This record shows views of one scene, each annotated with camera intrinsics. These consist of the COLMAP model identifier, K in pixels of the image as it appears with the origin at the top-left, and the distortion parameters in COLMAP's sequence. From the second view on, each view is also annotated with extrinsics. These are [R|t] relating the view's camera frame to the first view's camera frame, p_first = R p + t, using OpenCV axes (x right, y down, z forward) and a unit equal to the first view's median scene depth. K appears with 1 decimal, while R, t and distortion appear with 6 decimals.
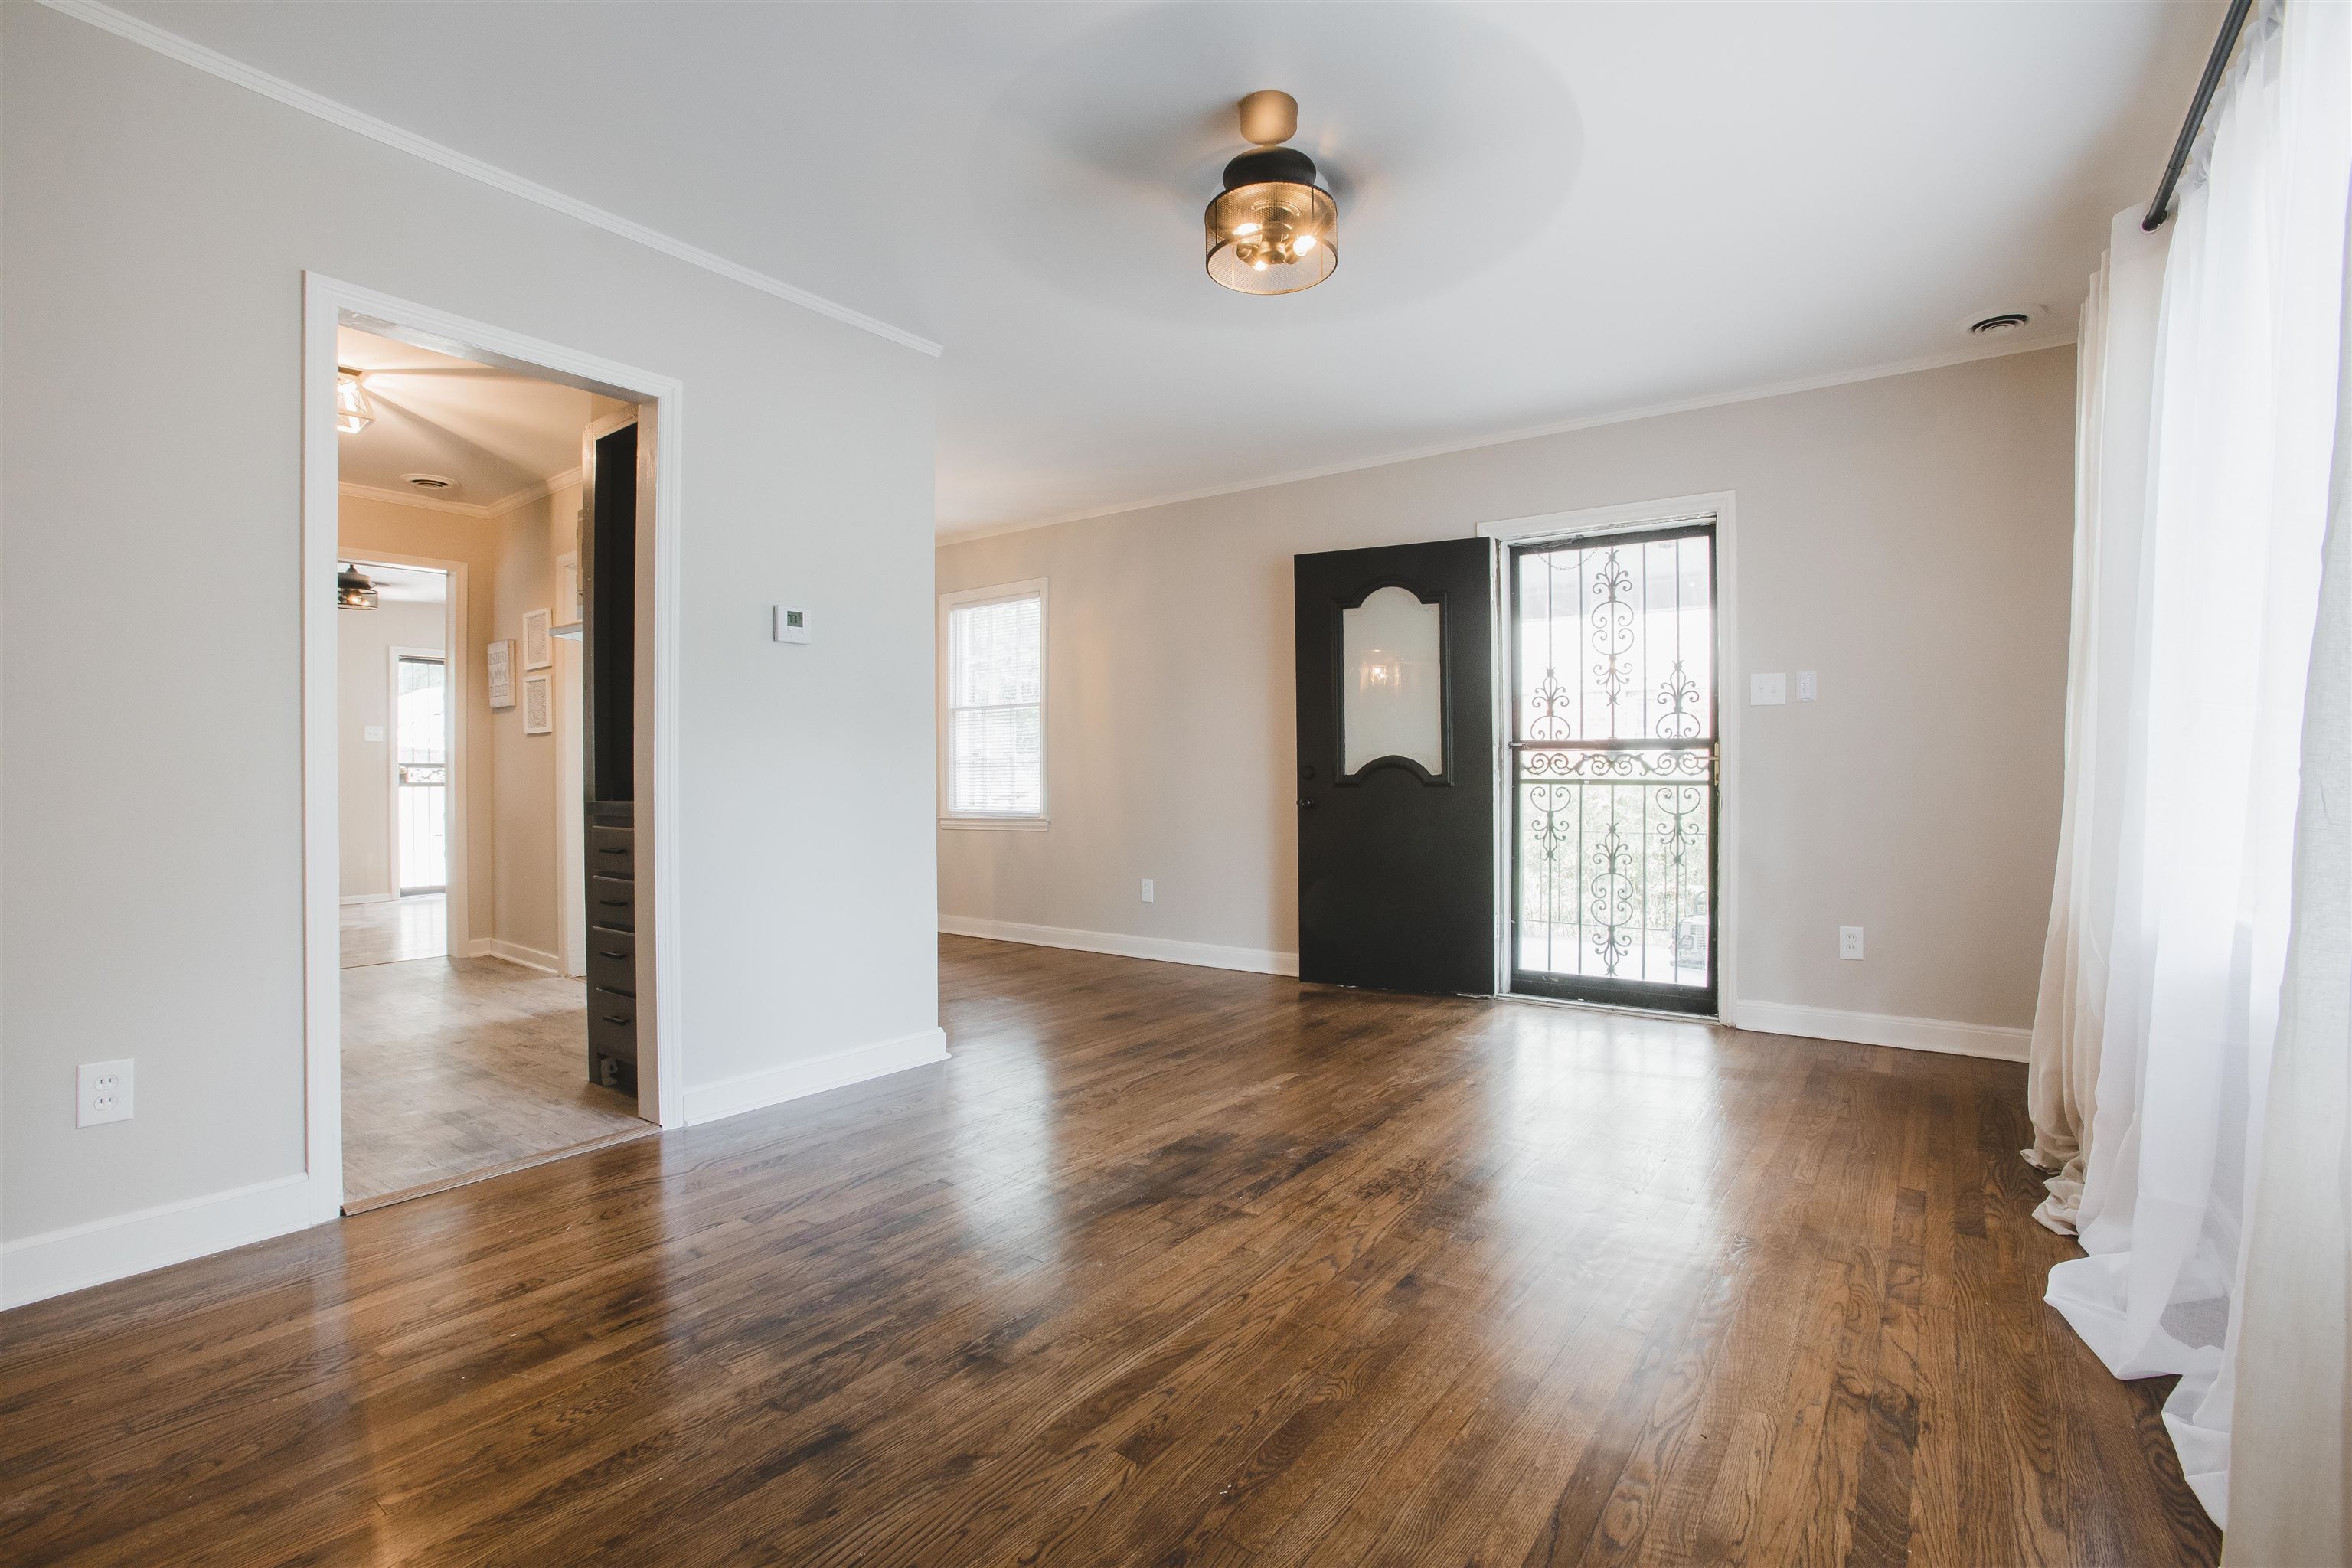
lens RADIAL K [[1070.0, 0, 1164.1], [0, 1070.0, 788.2], [0, 0, 1]] dist [-0.048542, 0.002228]
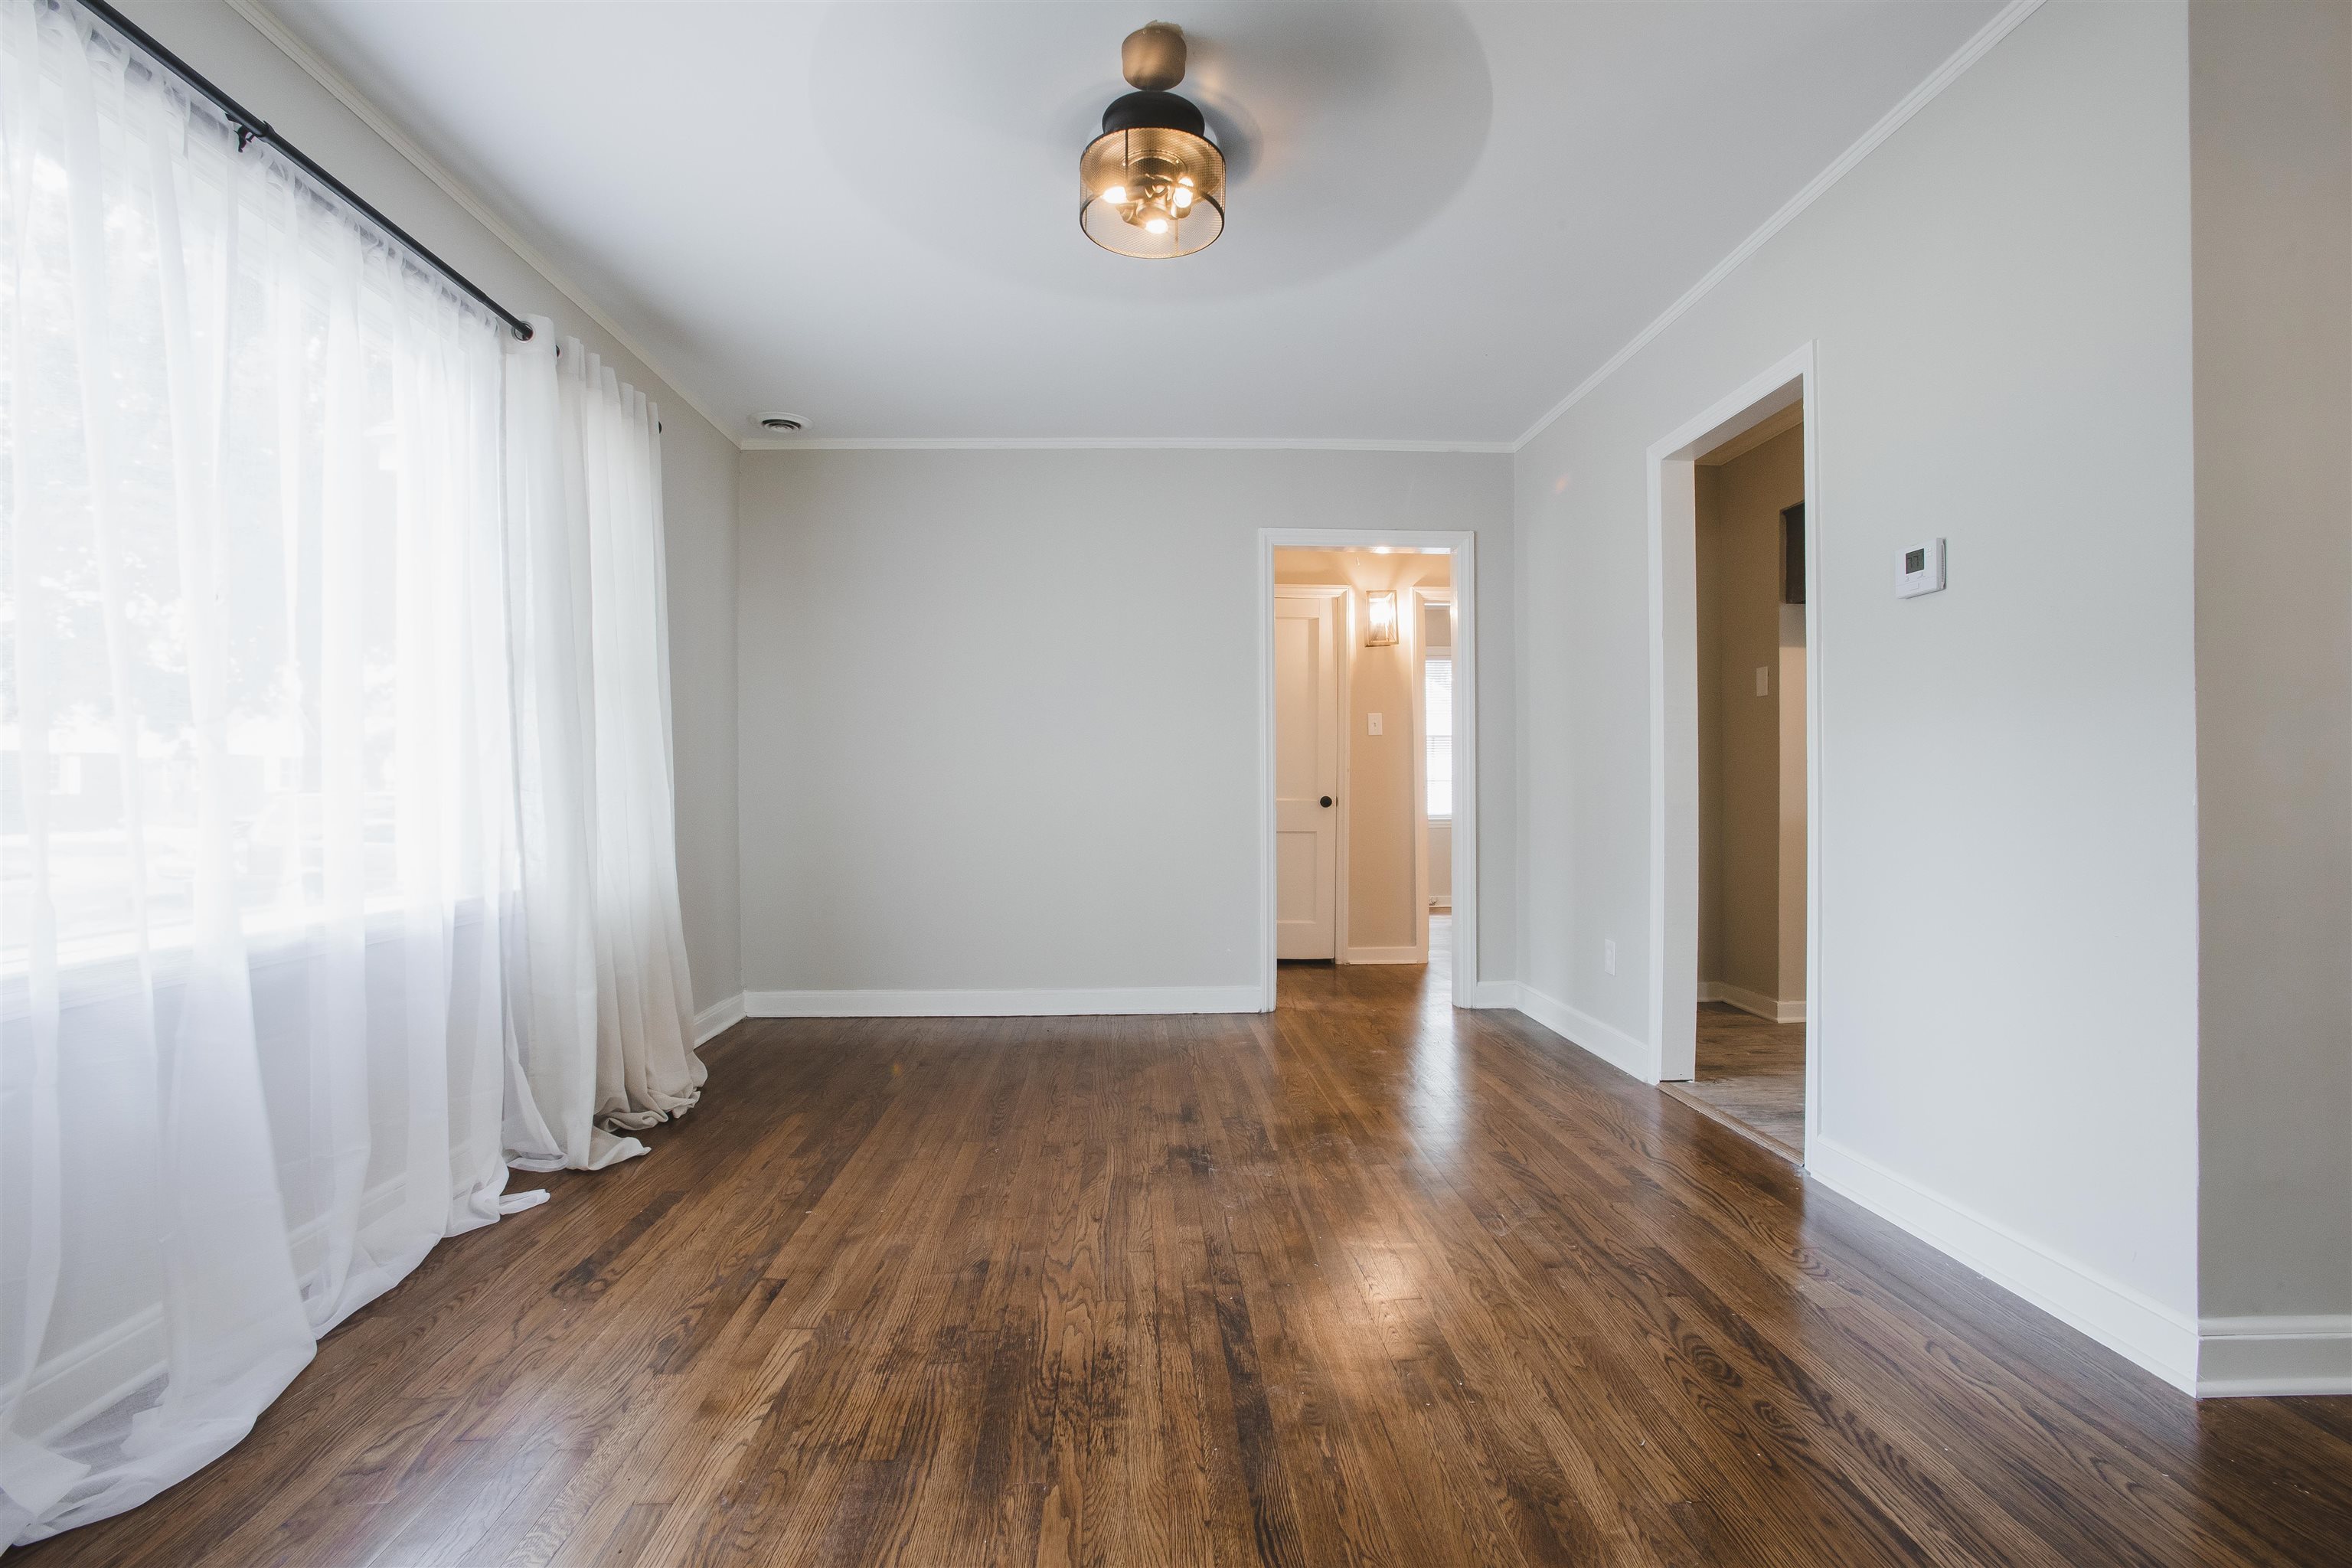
lens RADIAL K [[1085.6, 0, 1191.5], [0, 1085.6, 784.3], [0, 0, 1]] dist [-0.052158, 0.020433]
pose [[-0.762683, -0.000785, -0.646772, 0.360988], [-0.005580, 0.999970, 0.005366, -0.008187], [0.646749, 0.007701, -0.762664, 0.921507]]
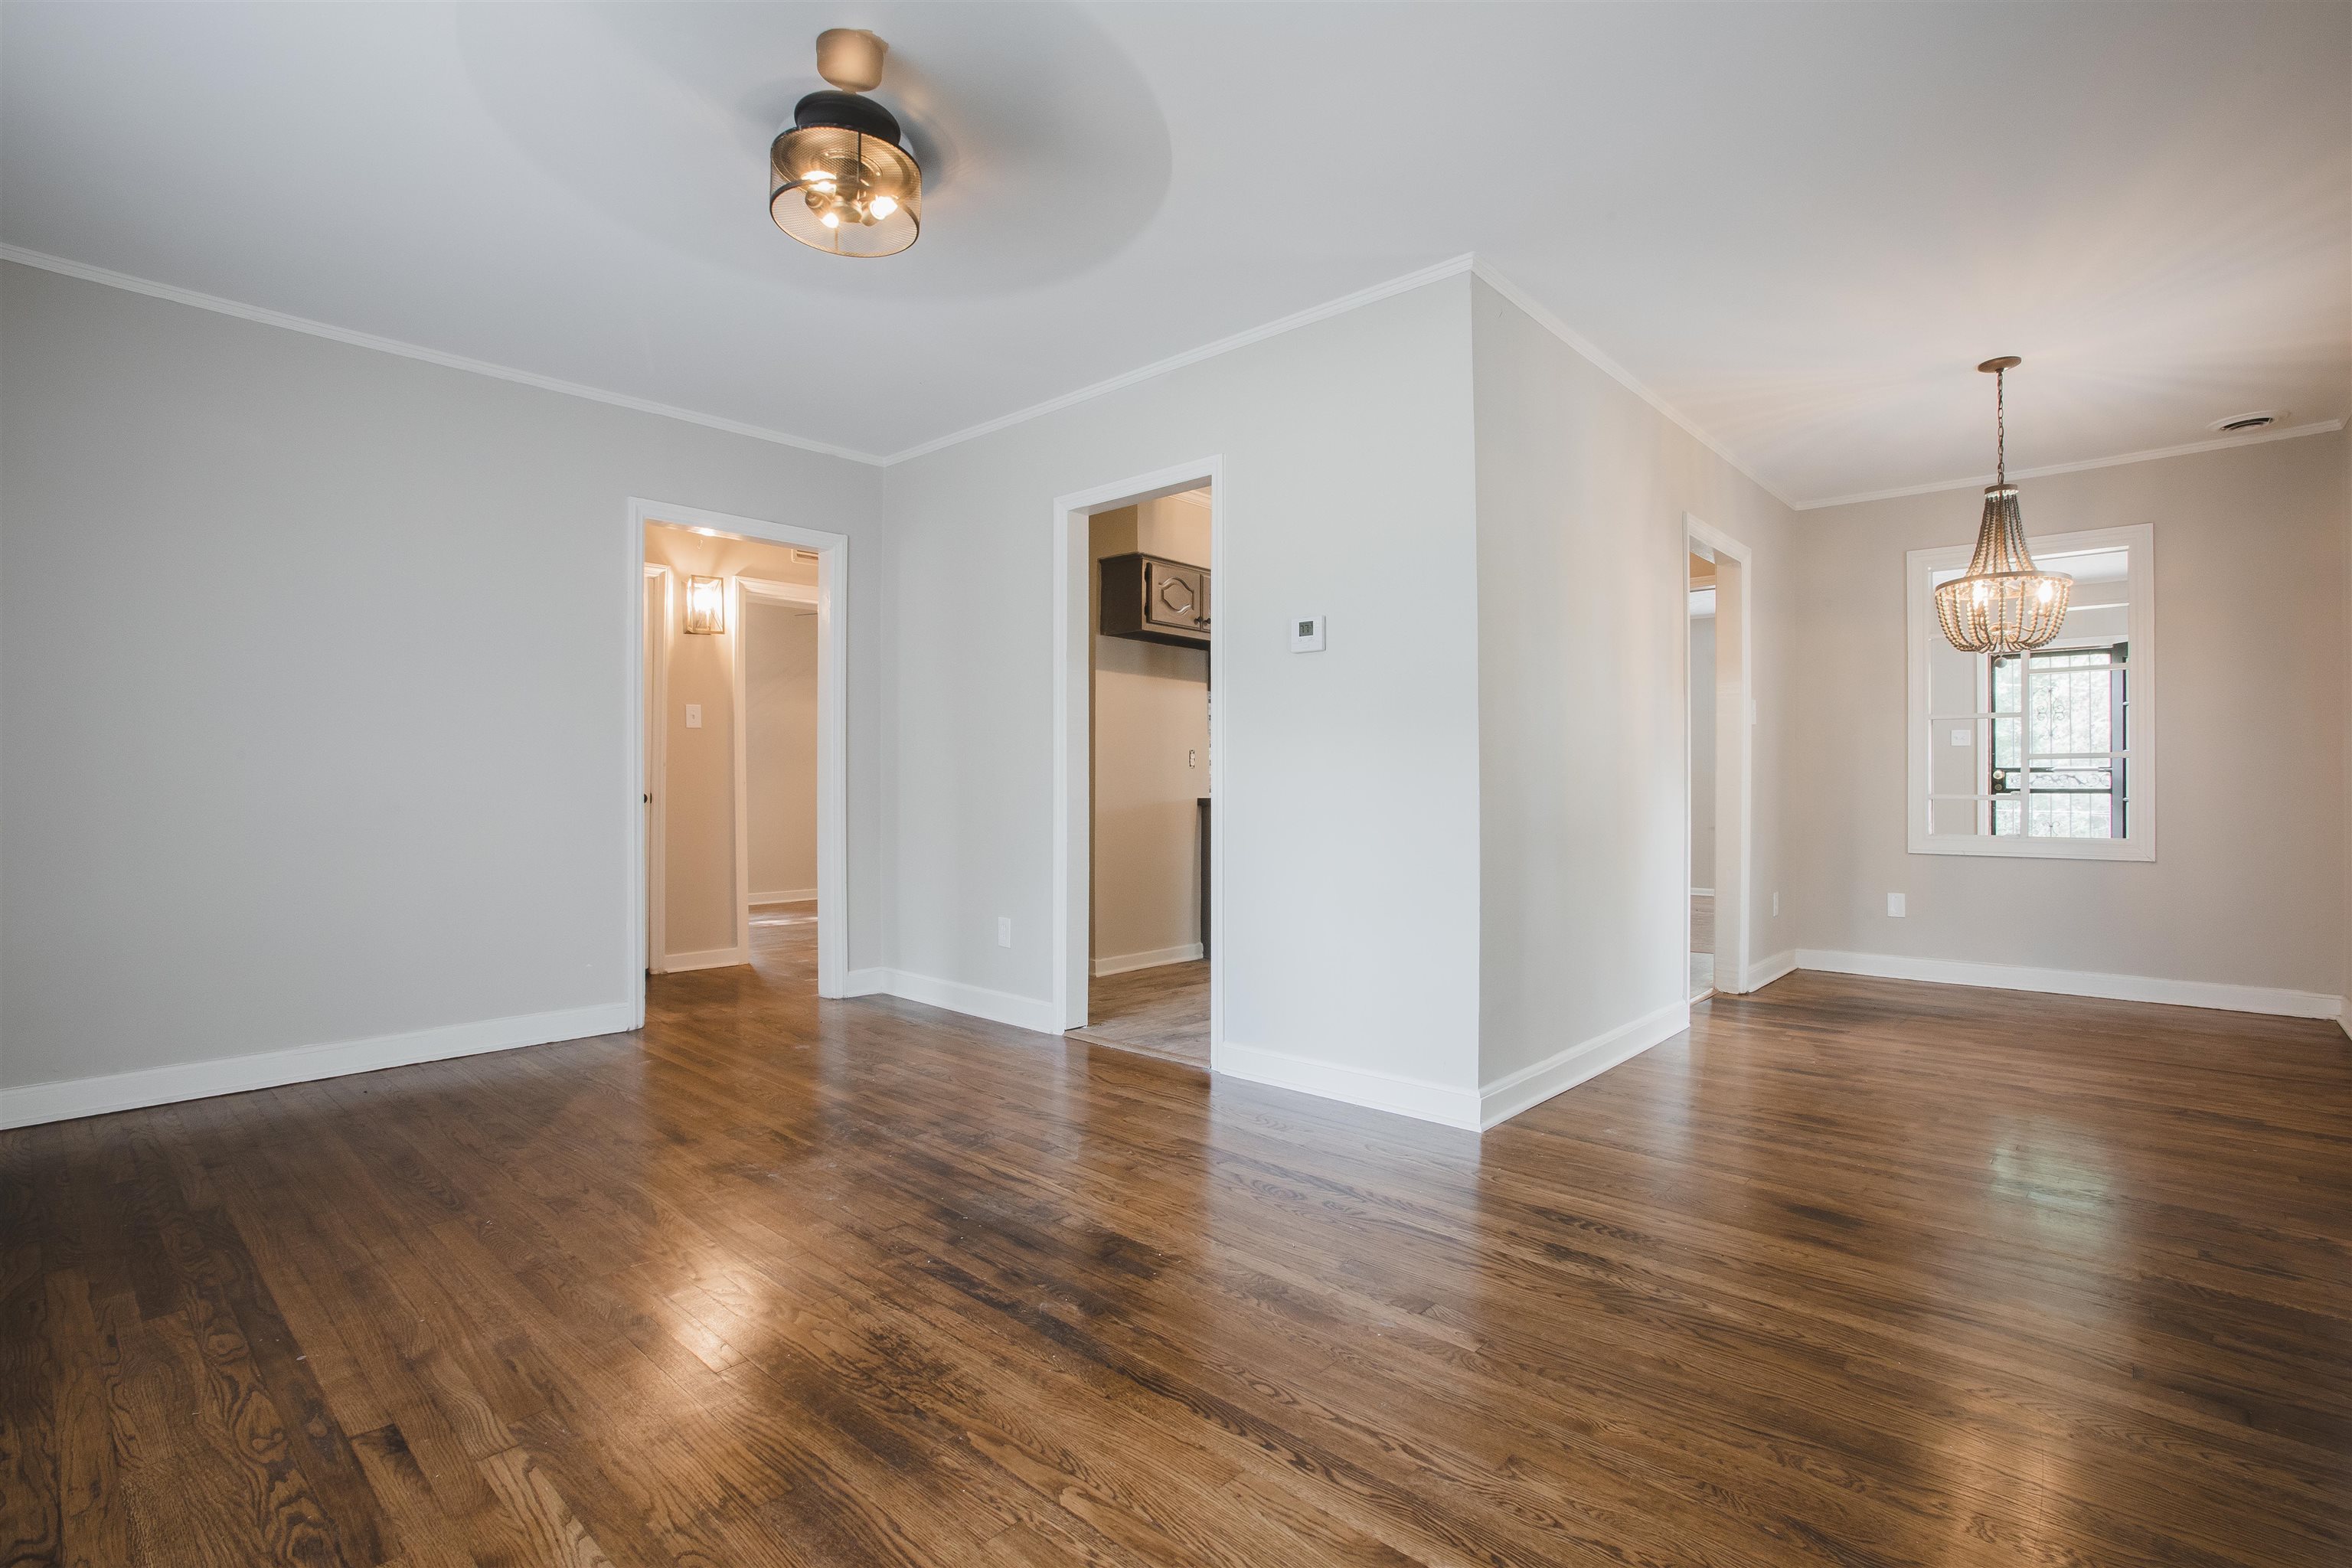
lens RADIAL K [[1085.6, 0, 1227.5], [0, 1085.6, 780.8], [0, 0, 1]] dist [-0.052158, 0.020433]
pose [[-0.064973, -0.002027, -0.997885, 0.536094], [-0.011543, 0.999933, -0.001280, -0.006507], [0.997820, 0.011436, -0.064992, 0.744119]]
